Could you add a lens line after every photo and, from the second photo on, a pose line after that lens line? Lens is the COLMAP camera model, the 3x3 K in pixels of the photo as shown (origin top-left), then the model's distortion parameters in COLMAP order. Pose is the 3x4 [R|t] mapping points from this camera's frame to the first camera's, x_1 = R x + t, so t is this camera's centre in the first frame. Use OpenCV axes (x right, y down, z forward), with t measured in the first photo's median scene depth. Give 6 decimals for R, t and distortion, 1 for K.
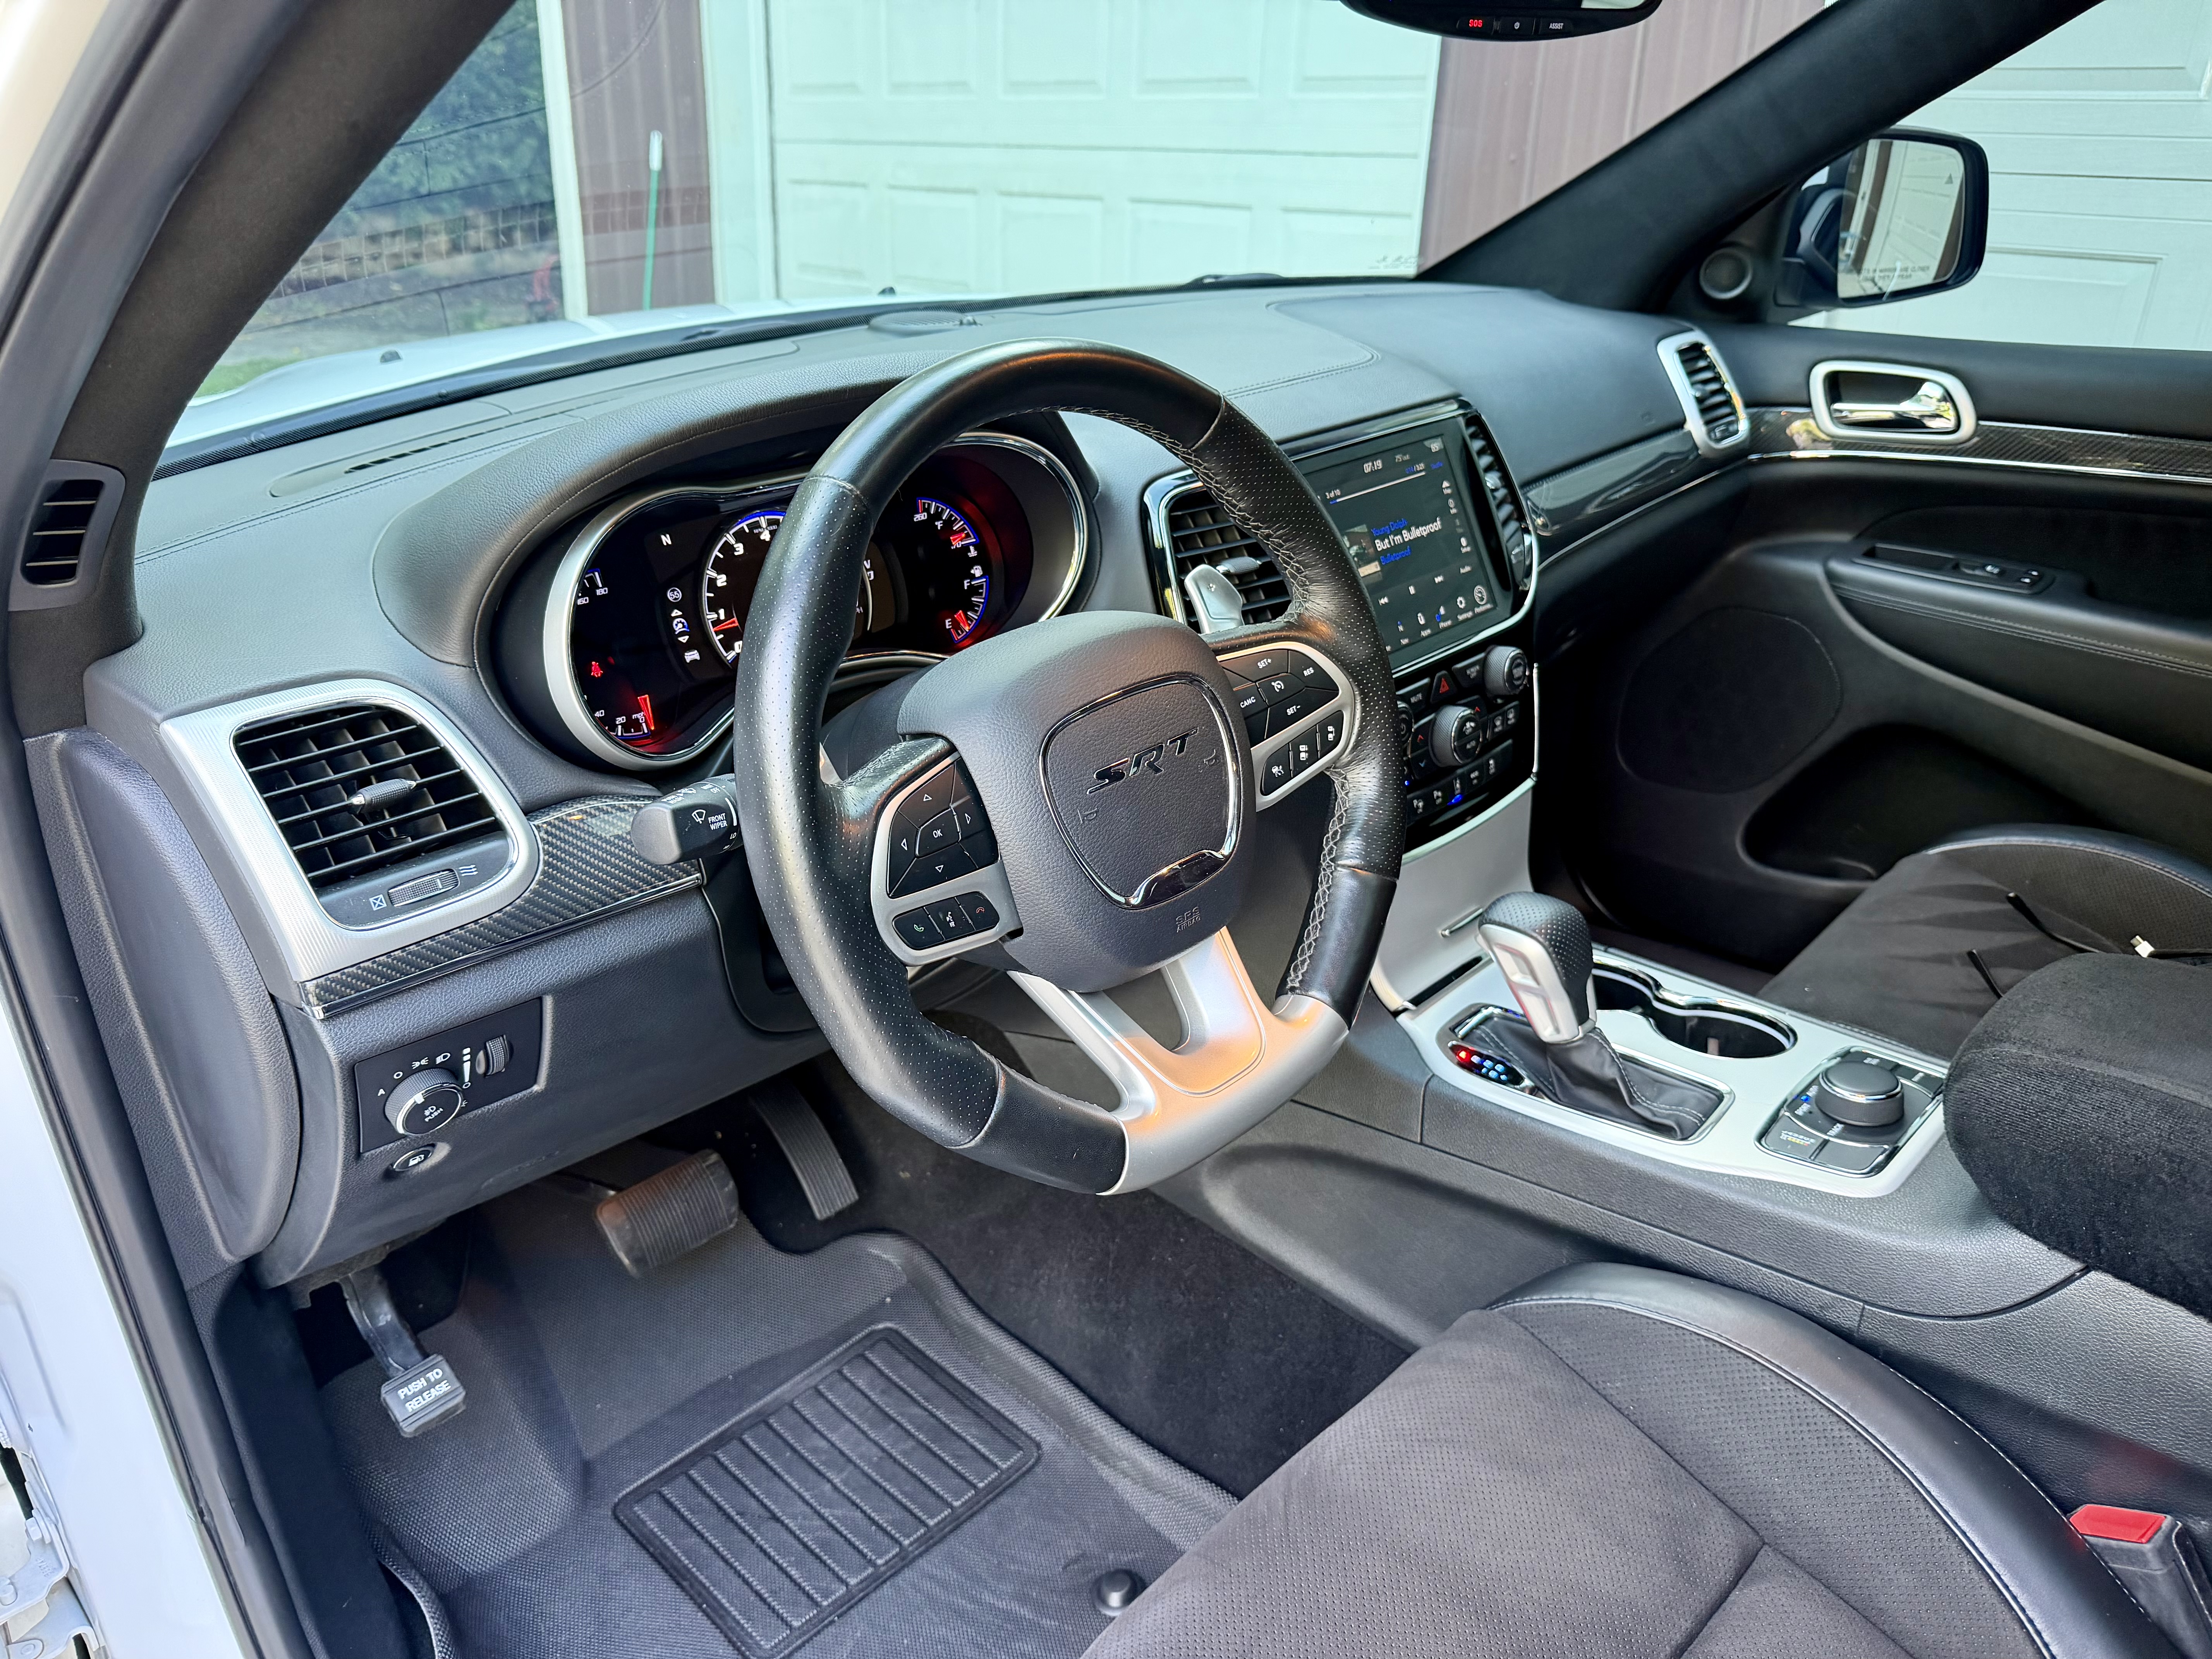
lens RADIAL K [[1542.8, 0, 1101.5], [0, 1542.8, 856.0], [0, 0, 1]] dist [0.001857, -0.066544]
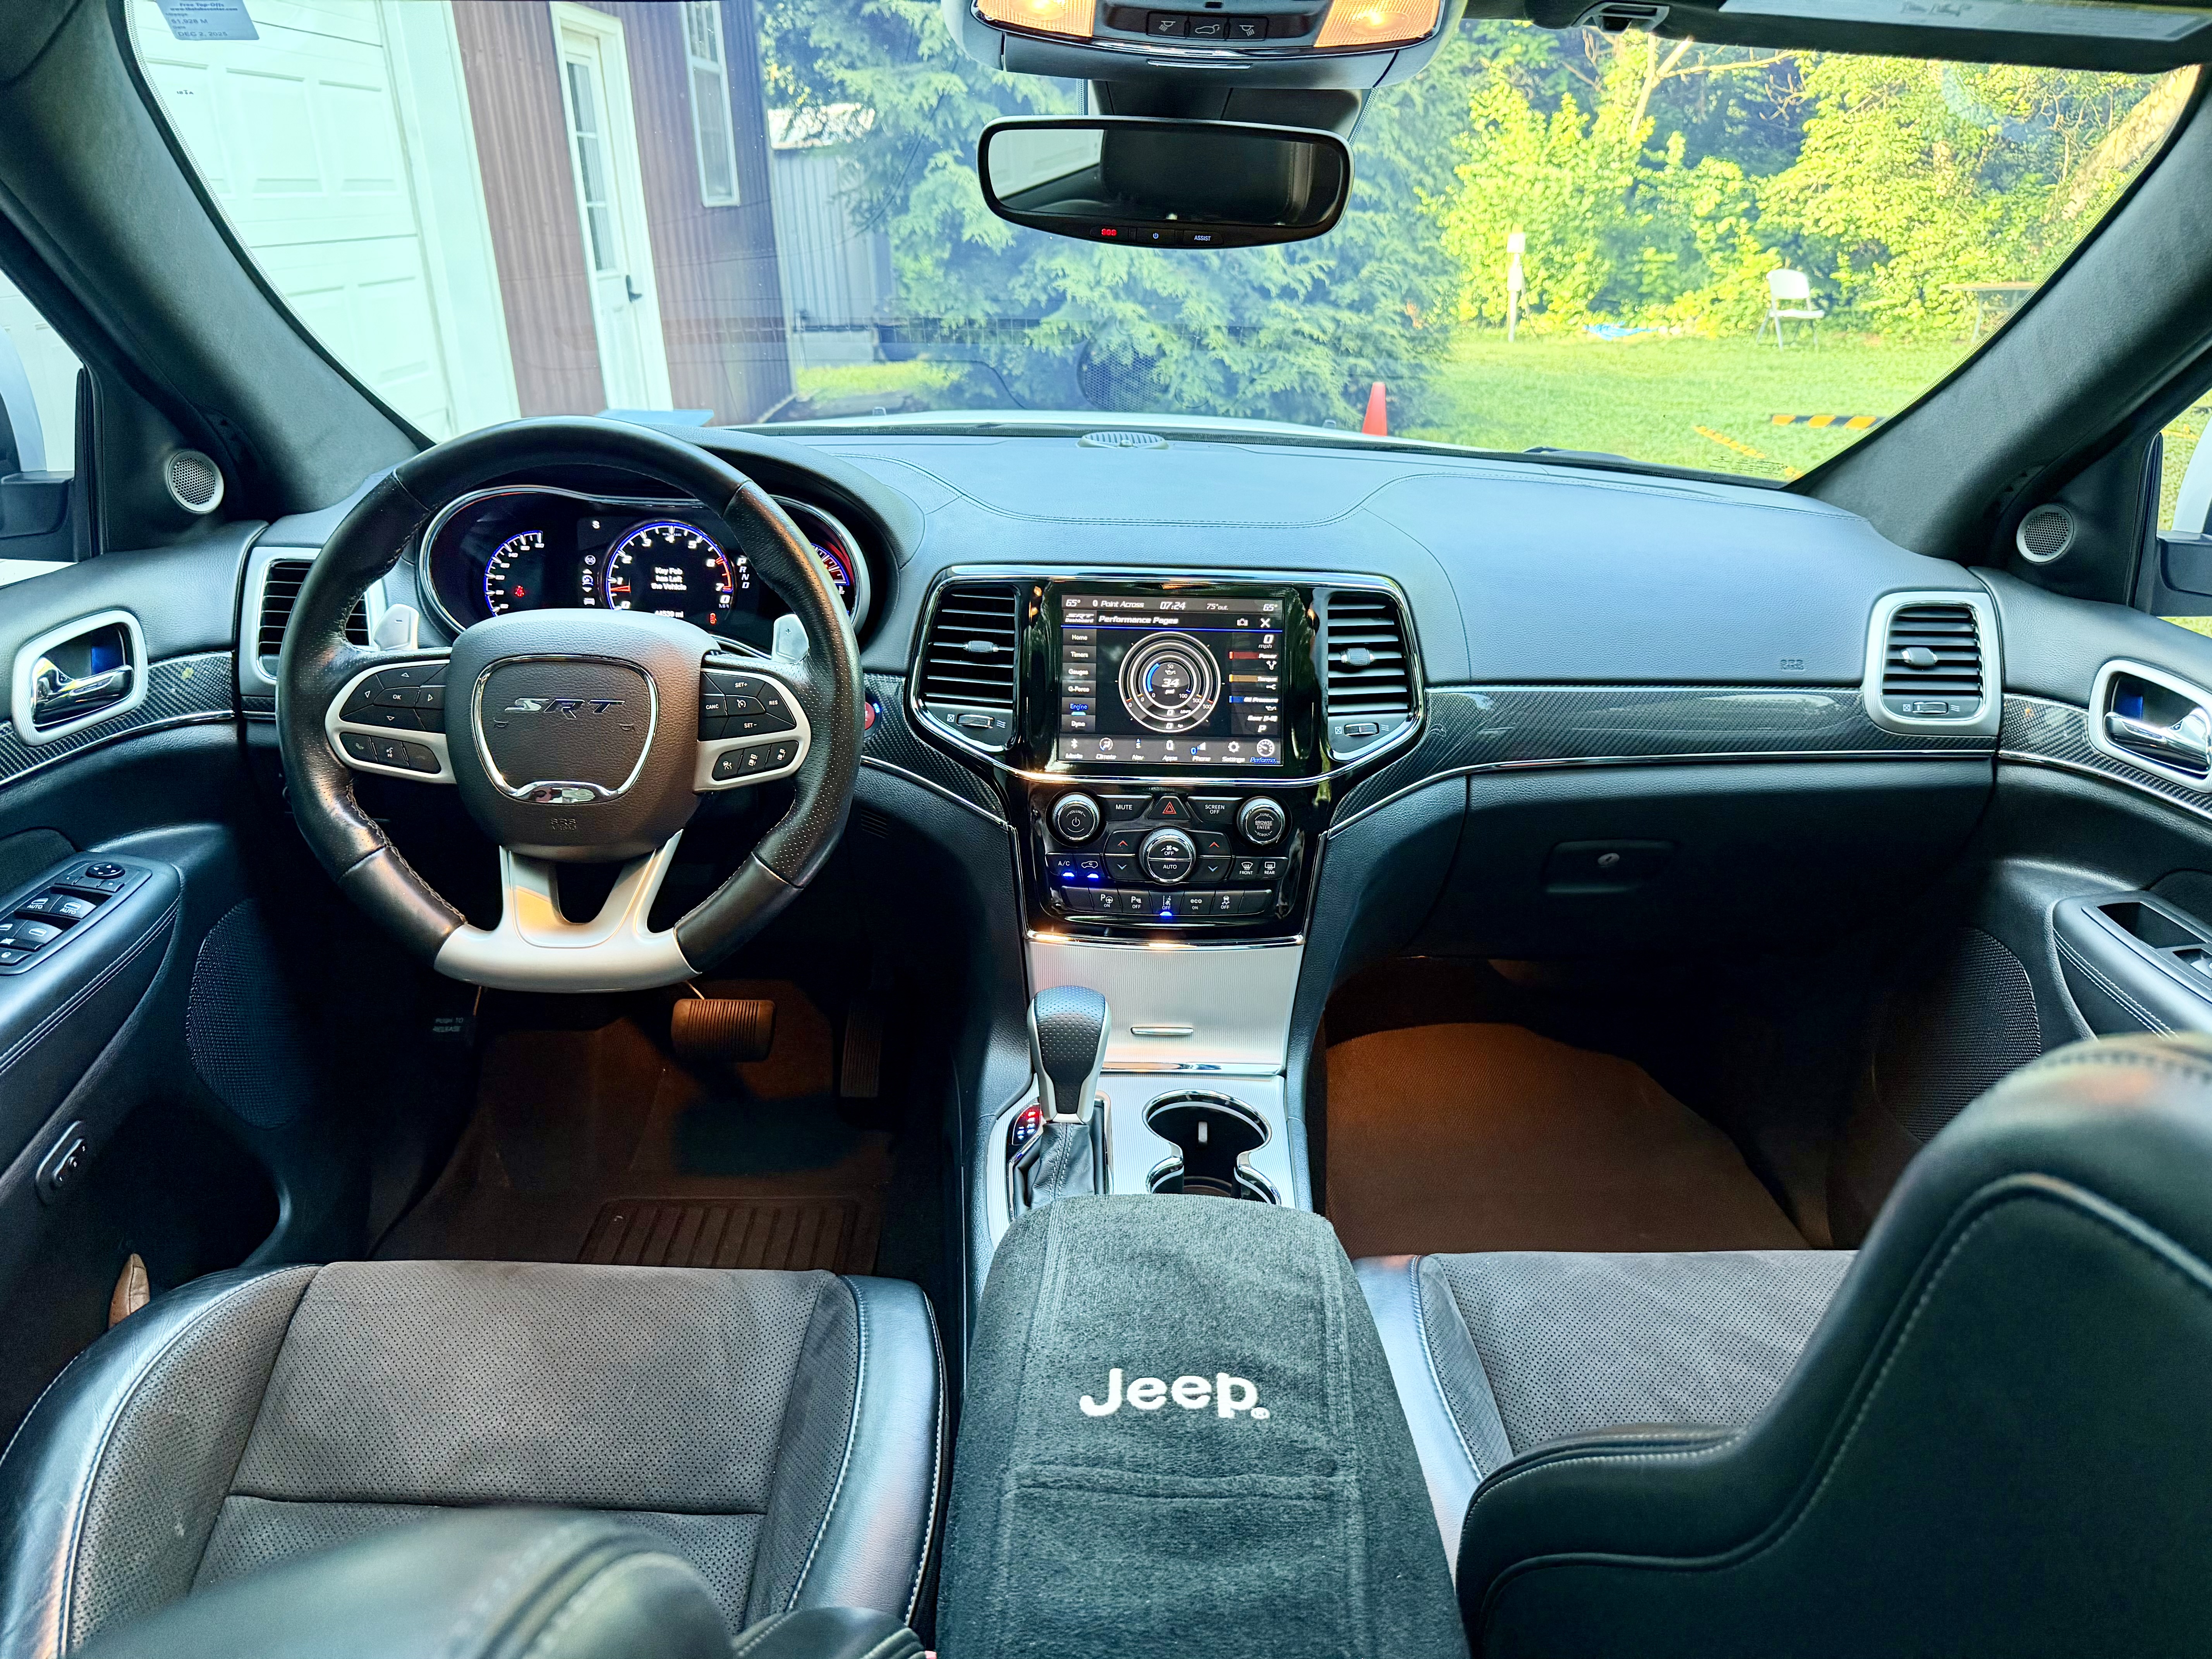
lens RADIAL K [[1541.0, 0, 1099.5], [0, 1541.0, 874.6], [0, 0, 1]] dist [-0.021691, 0.003288]
pose [[0.730916, 0.320999, -0.602264, 0.952703], [-0.350045, 0.933890, 0.072932, -0.142658], [0.585859, 0.157512, 0.794958, 0.115791]]
